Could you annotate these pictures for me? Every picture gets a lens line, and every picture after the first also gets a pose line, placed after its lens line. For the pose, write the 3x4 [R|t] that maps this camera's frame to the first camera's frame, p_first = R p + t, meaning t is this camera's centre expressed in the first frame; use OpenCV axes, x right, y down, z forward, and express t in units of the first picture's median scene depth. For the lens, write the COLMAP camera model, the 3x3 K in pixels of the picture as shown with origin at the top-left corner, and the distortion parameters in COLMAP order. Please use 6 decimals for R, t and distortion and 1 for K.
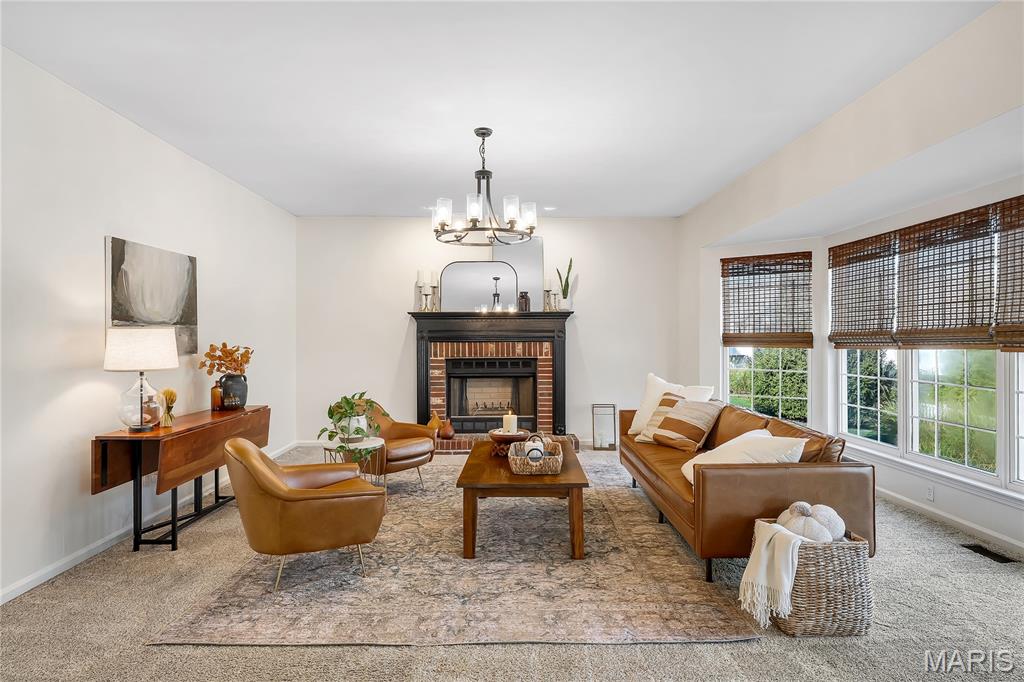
lens RADIAL K [[574.6, 0, 507.9], [0, 574.6, 339.6], [0, 0, 1]] dist [-0.016071, -0.000229]
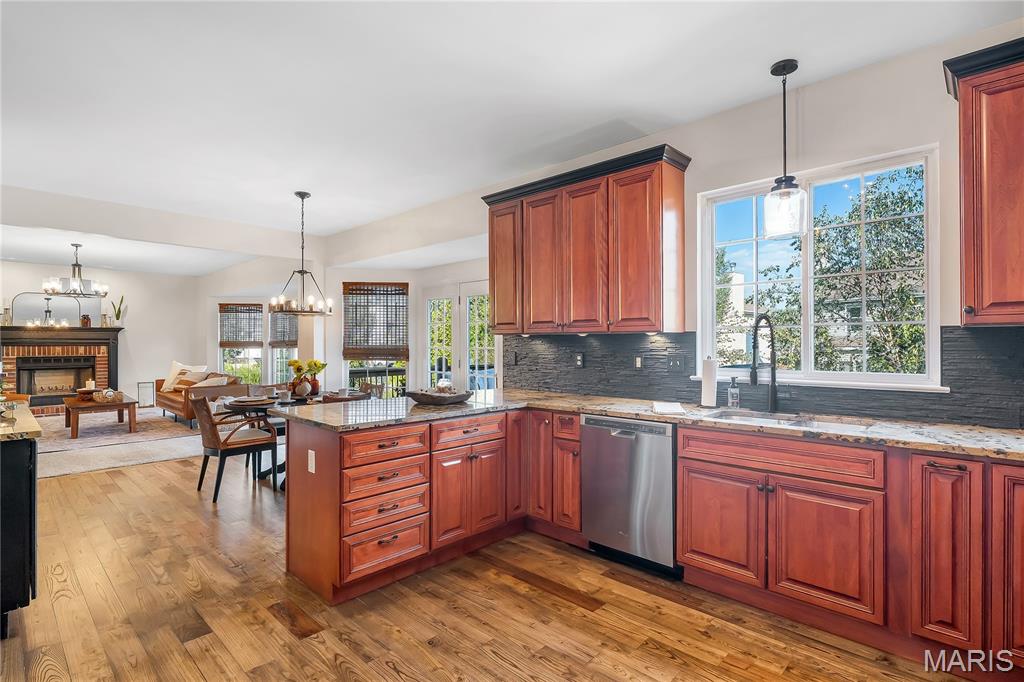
lens RADIAL K [[491.5, 0, 507.3], [0, 491.5, 343.3], [0, 0, 1]] dist [-0.008003, 0.000567]
pose [[0.695467, 0.003664, 0.718549, -0.136808], [0.000168, 0.999986, -0.005261, 0.004423], [-0.718558, 0.003780, 0.695456, -0.815401]]
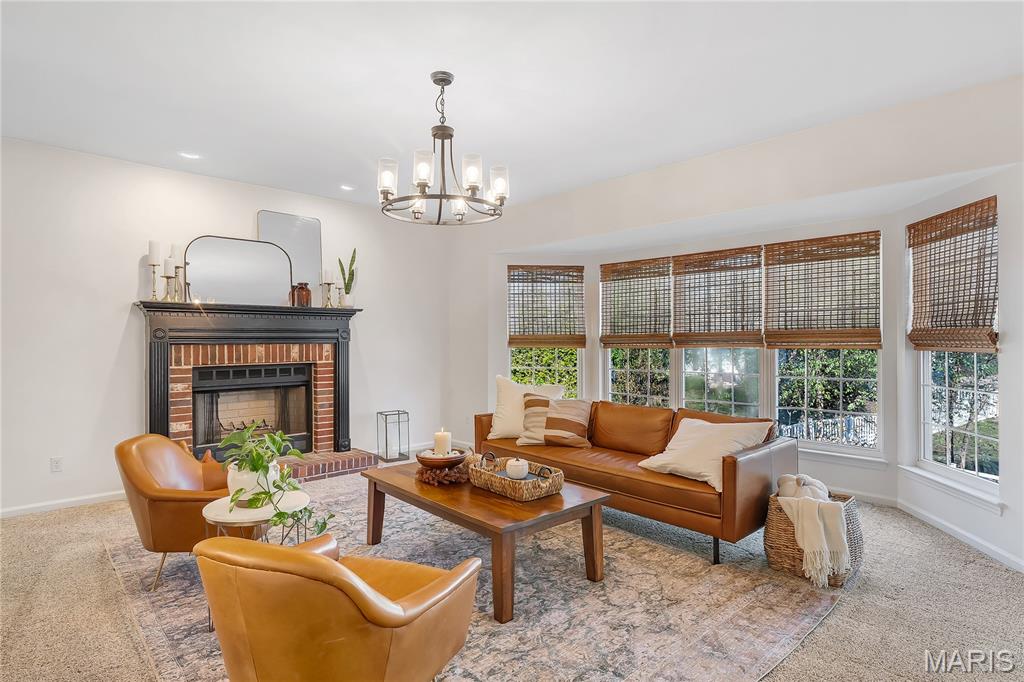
lens RADIAL K [[545.3, 0, 512.5], [0, 545.3, 340.5], [0, 0, 1]] dist [-0.007552, -0.000371]
pose [[0.735797, 0.000240, 0.677202, -0.284830], [0.001017, 0.999998, -0.001459, 0.000789], [-0.677201, 0.001763, 0.735796, 0.227368]]
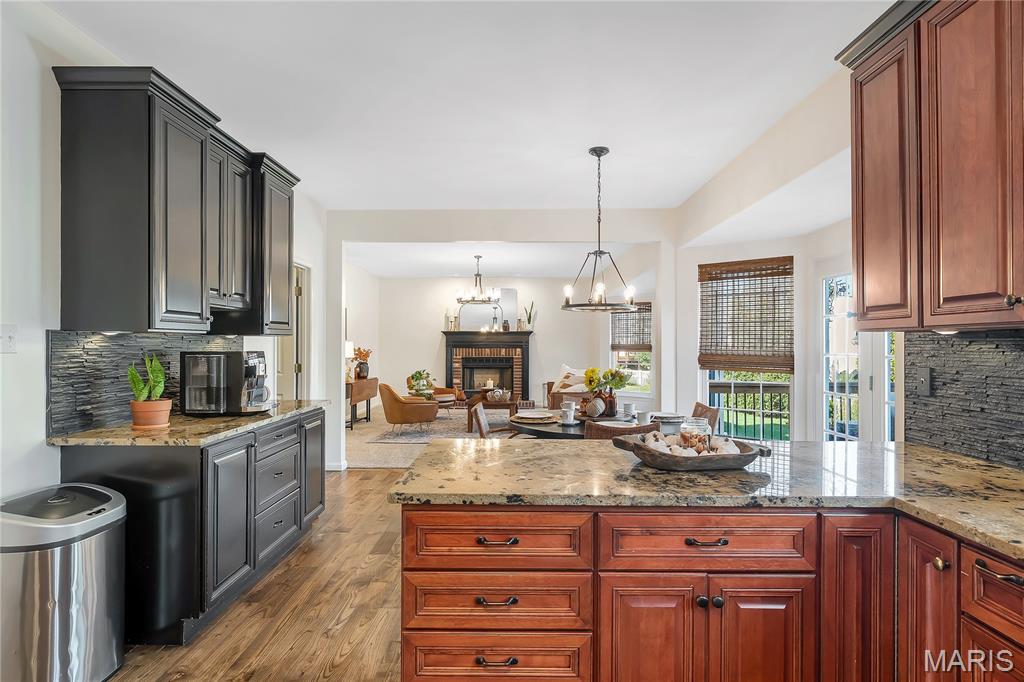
lens RADIAL K [[545.3, 0, 514.5], [0, 545.3, 341.3], [0, 0, 1]] dist [-0.007552, -0.000371]
pose [[0.999859, 0.005889, -0.015696, 0.083340], [-0.006065, 0.999920, -0.011137, 0.001580], [0.015629, 0.011230, 0.999815, -0.708304]]
